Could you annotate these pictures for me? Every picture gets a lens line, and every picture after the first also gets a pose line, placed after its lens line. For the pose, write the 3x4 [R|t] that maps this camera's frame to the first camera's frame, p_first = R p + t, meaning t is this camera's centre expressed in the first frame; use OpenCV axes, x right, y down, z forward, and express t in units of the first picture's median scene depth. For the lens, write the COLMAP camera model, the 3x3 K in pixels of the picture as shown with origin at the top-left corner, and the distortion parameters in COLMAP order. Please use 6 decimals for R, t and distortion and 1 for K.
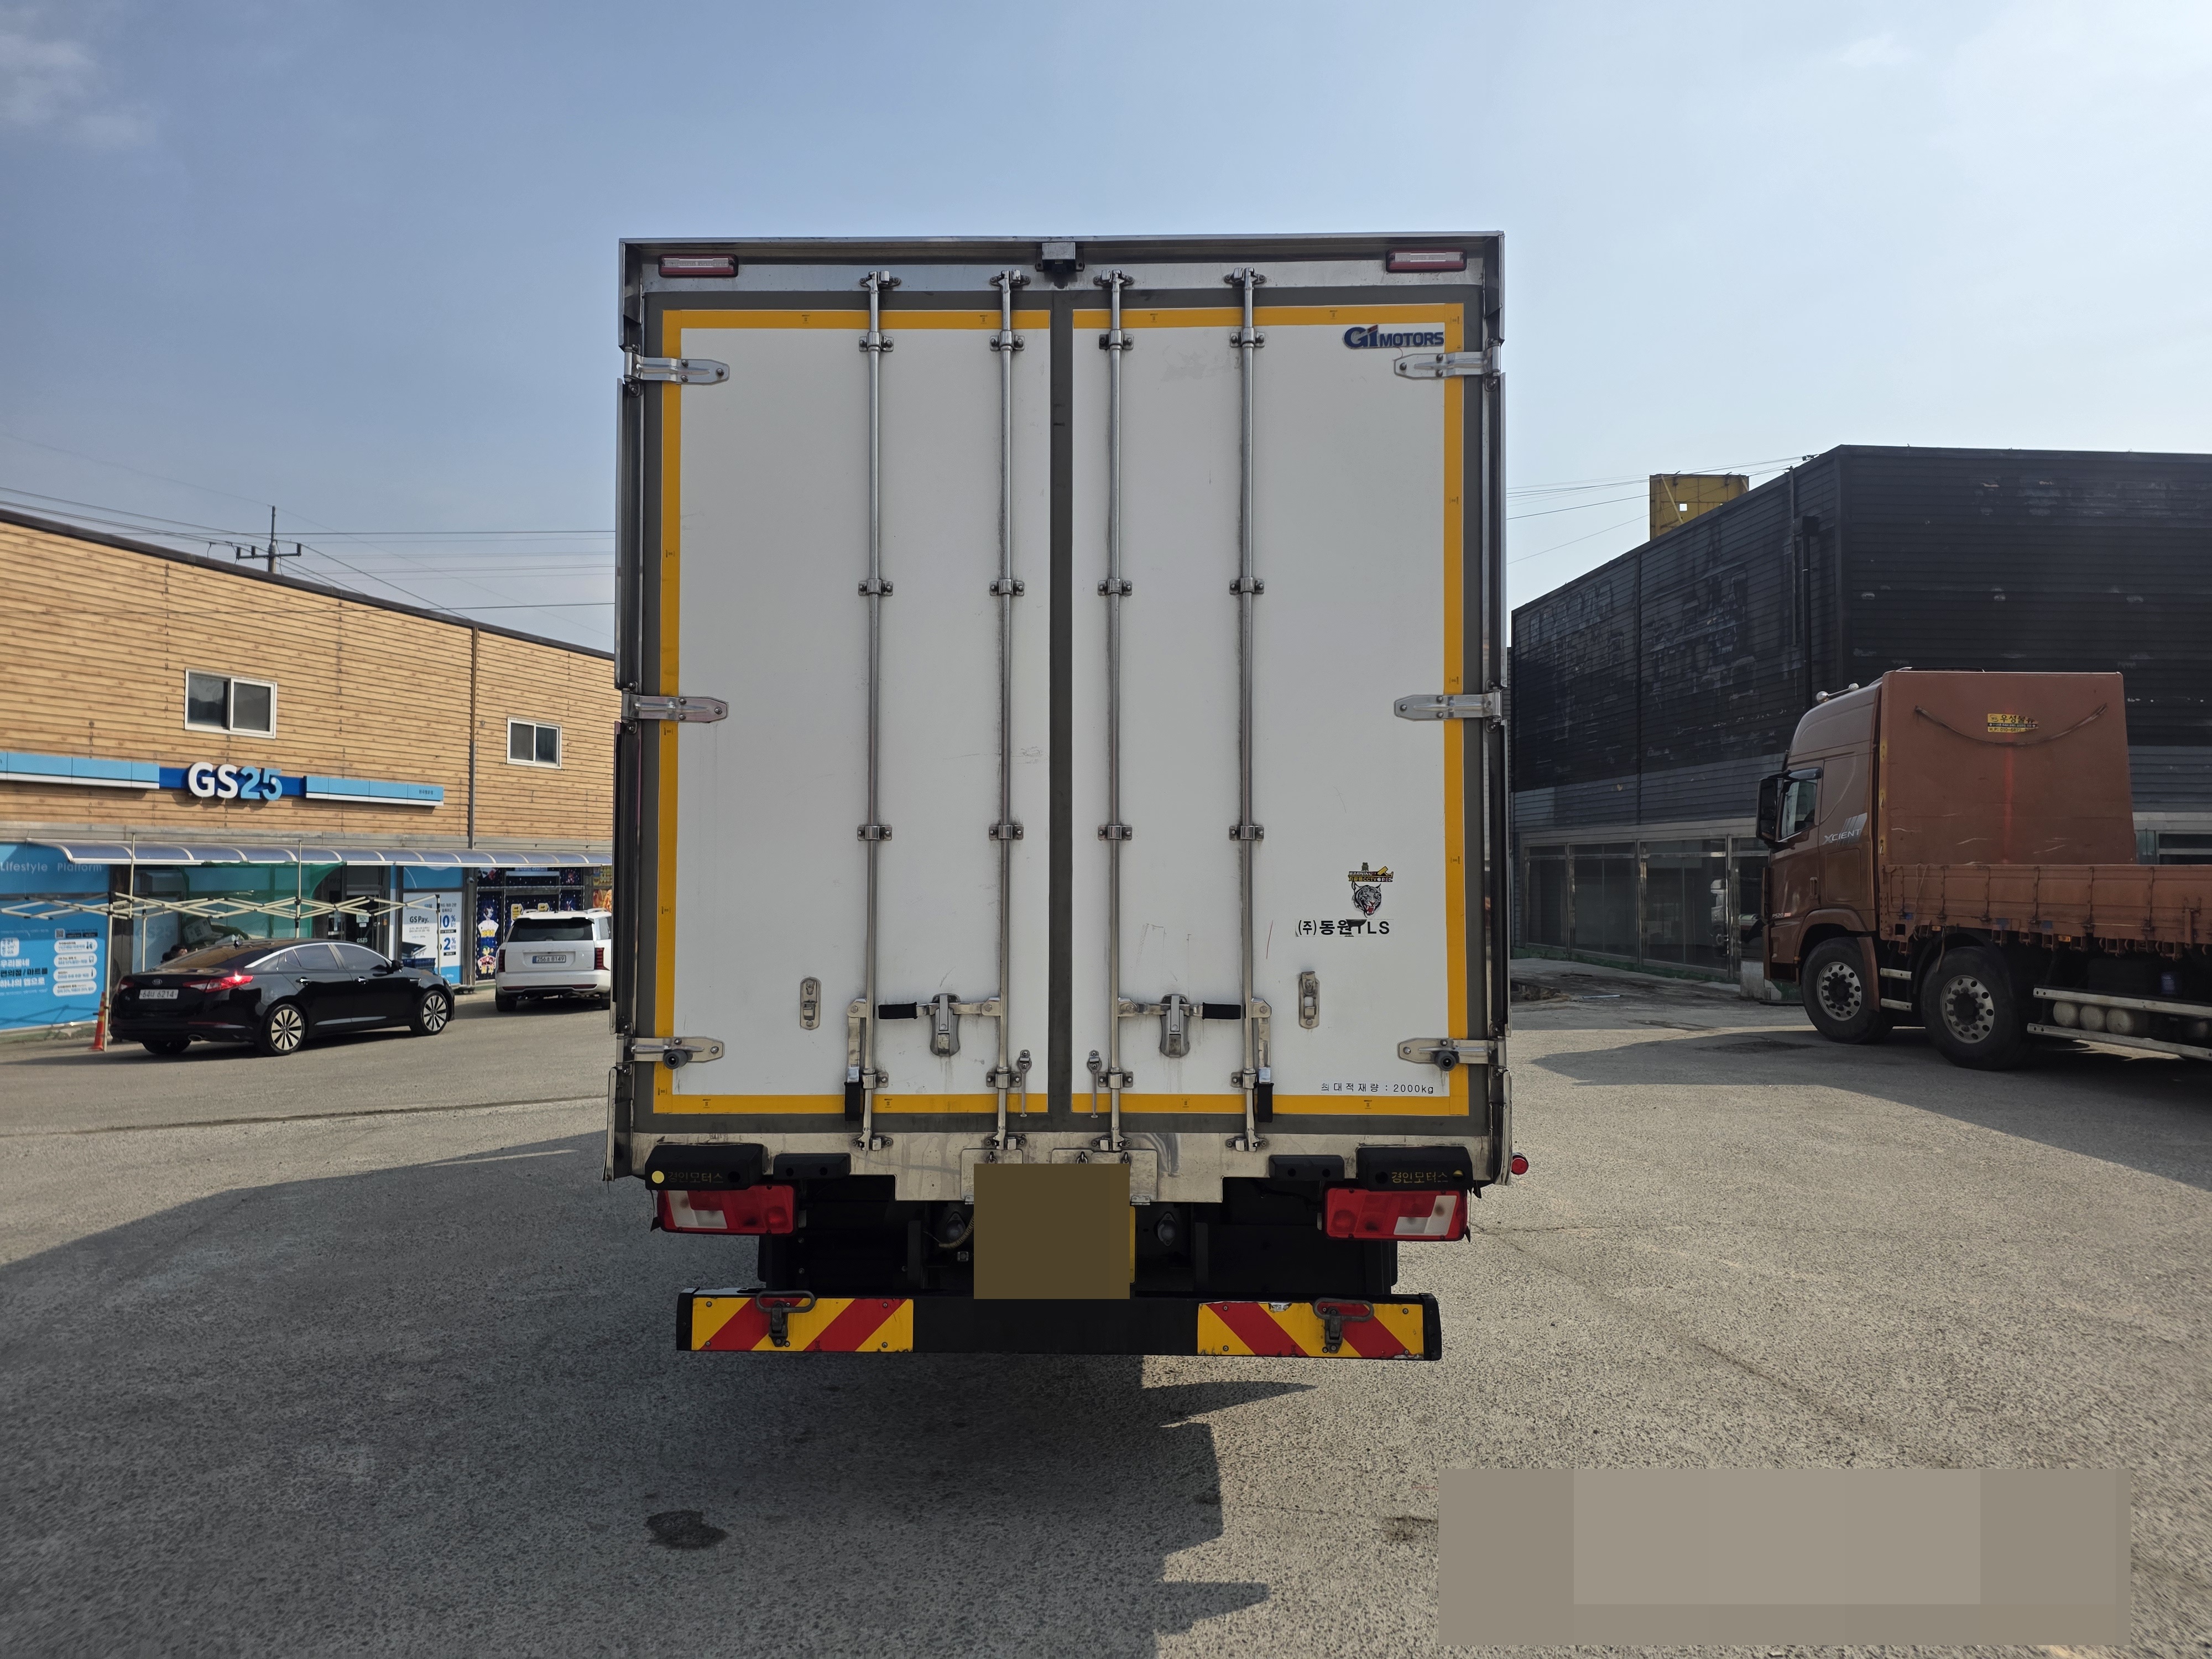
lens RADIAL K [[1469.5, 0, 1106.0], [0, 1469.5, 829.5], [0, 0, 1]] dist [0.060616, -0.055976]
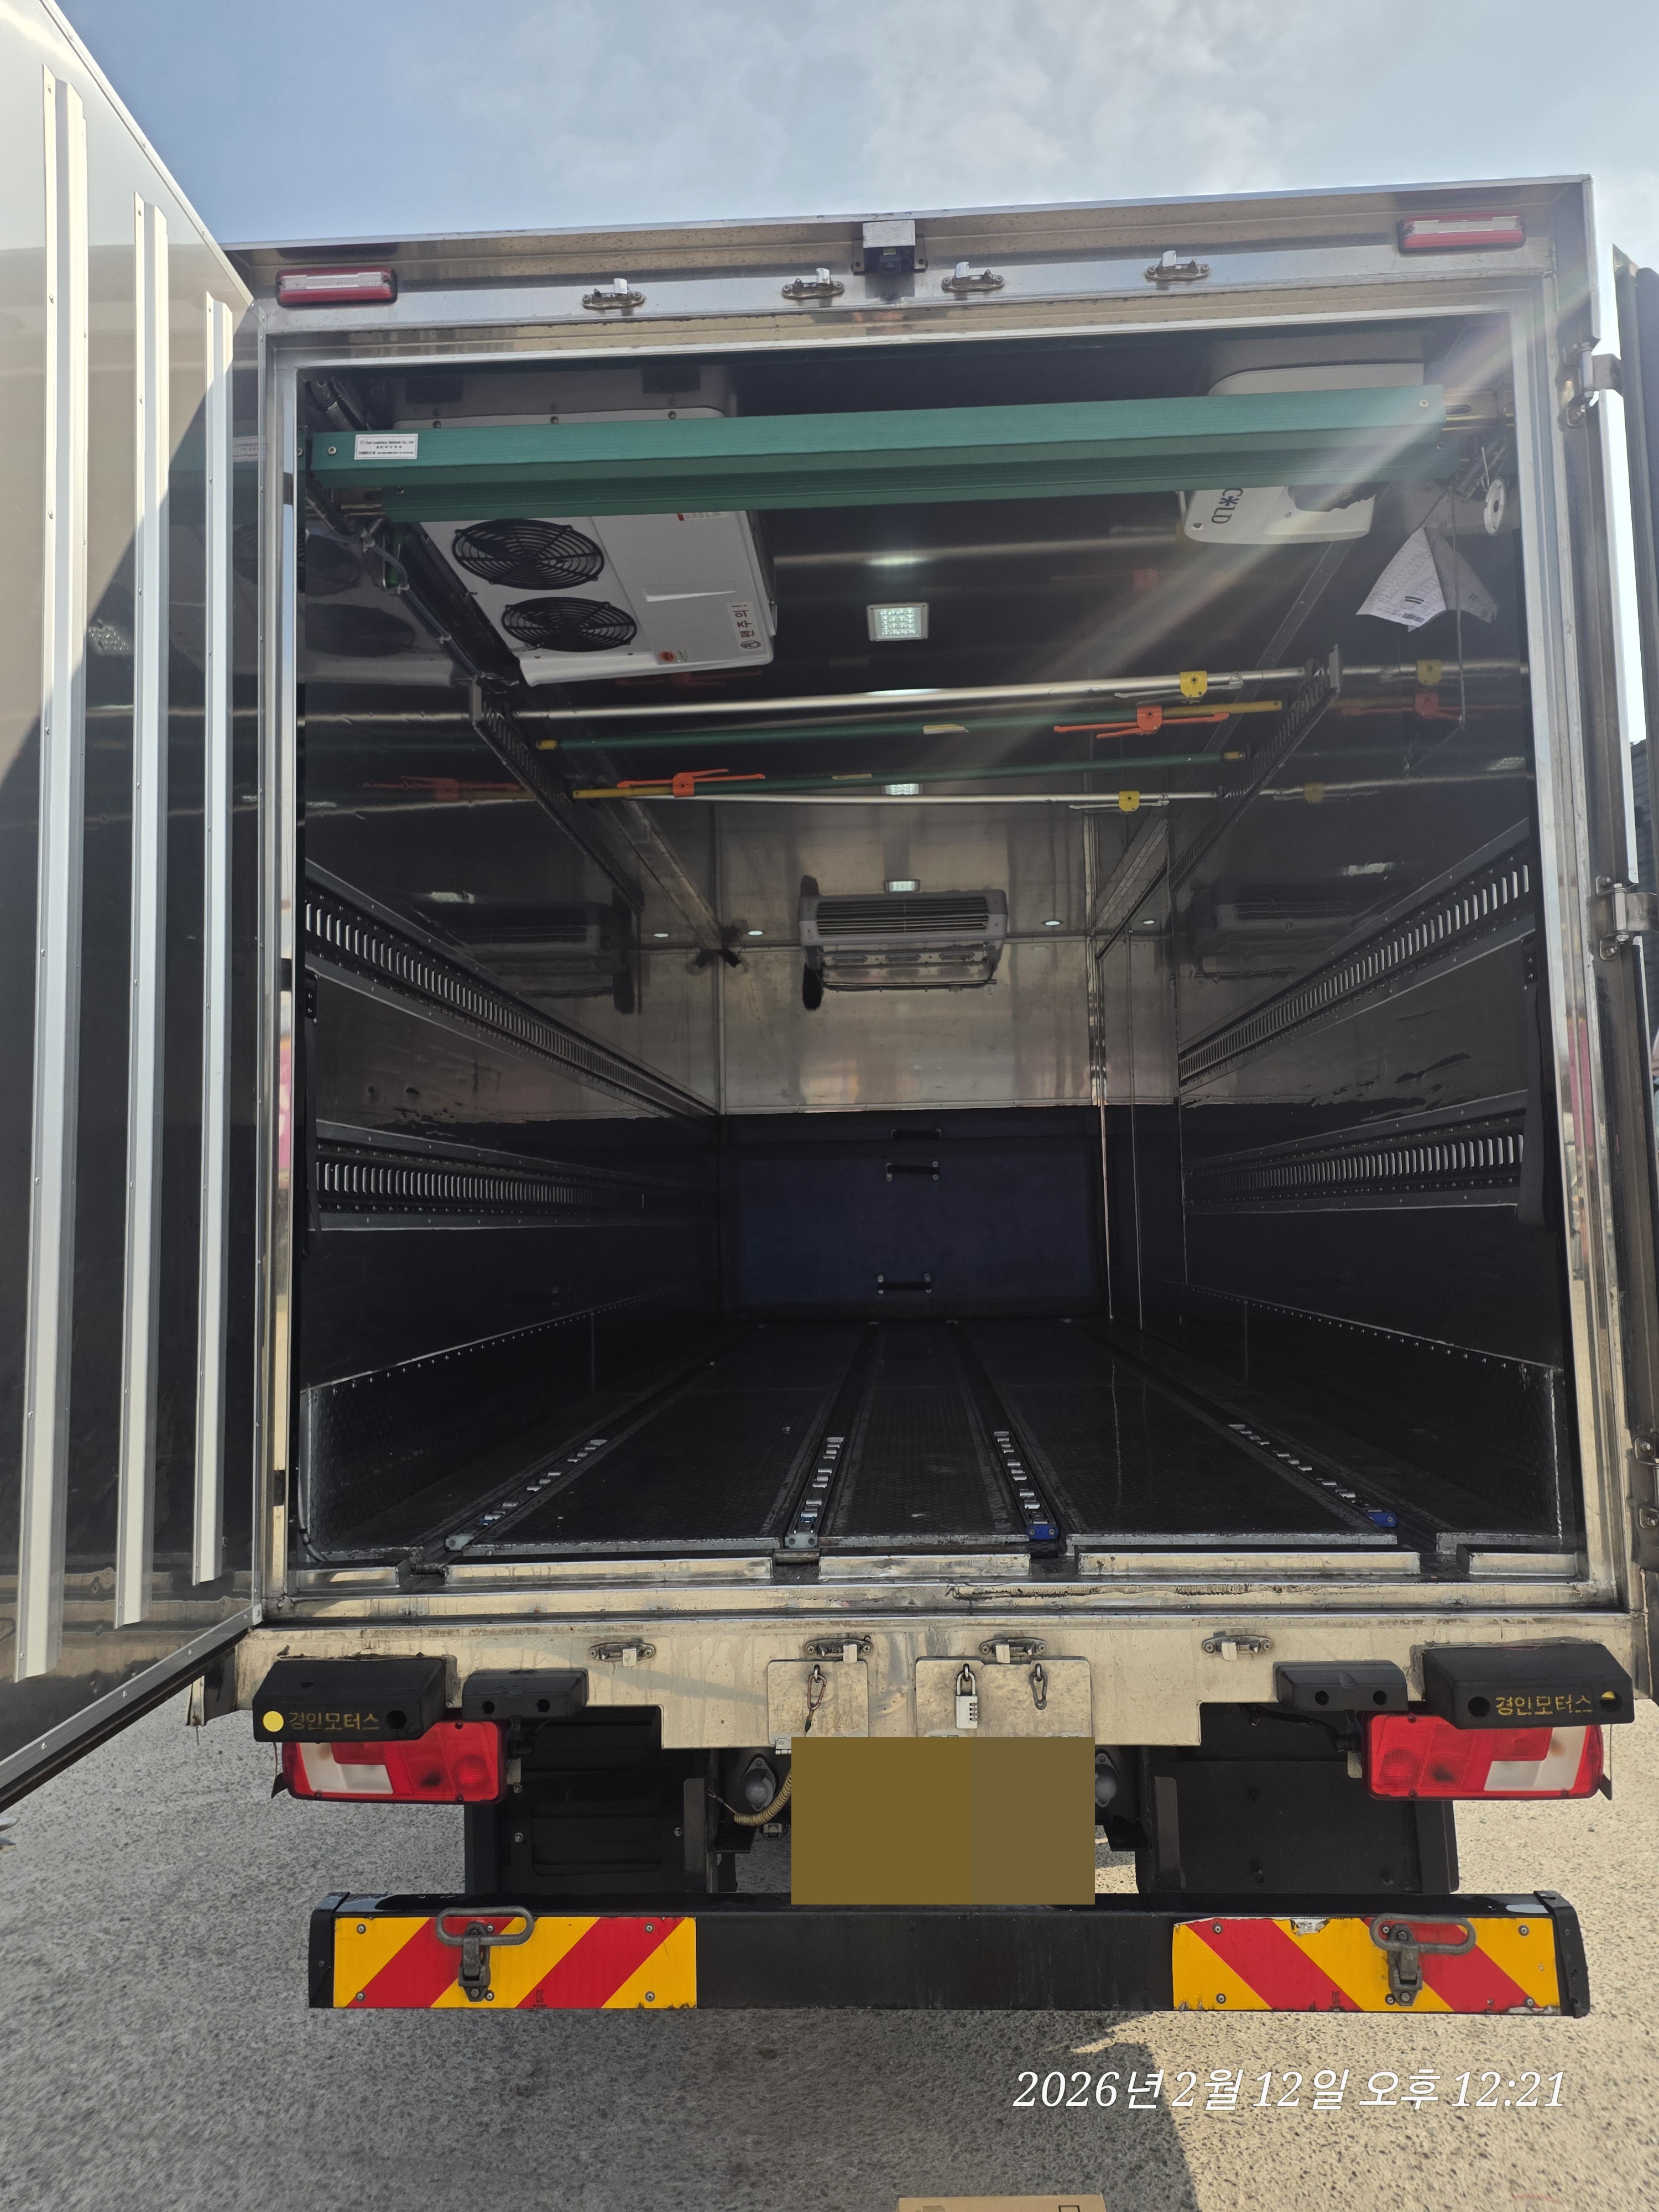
lens RADIAL K [[1467.1, 0, 829.5], [0, 1467.1, 1106.0], [0, 0, 1]] dist [-0.032901, 0.038867]
pose [[0.999439, -0.025256, -0.021978, -0.053329], [0.024258, 0.998713, -0.044530, 0.014264], [0.023075, 0.043972, 0.998766, 0.386298]]
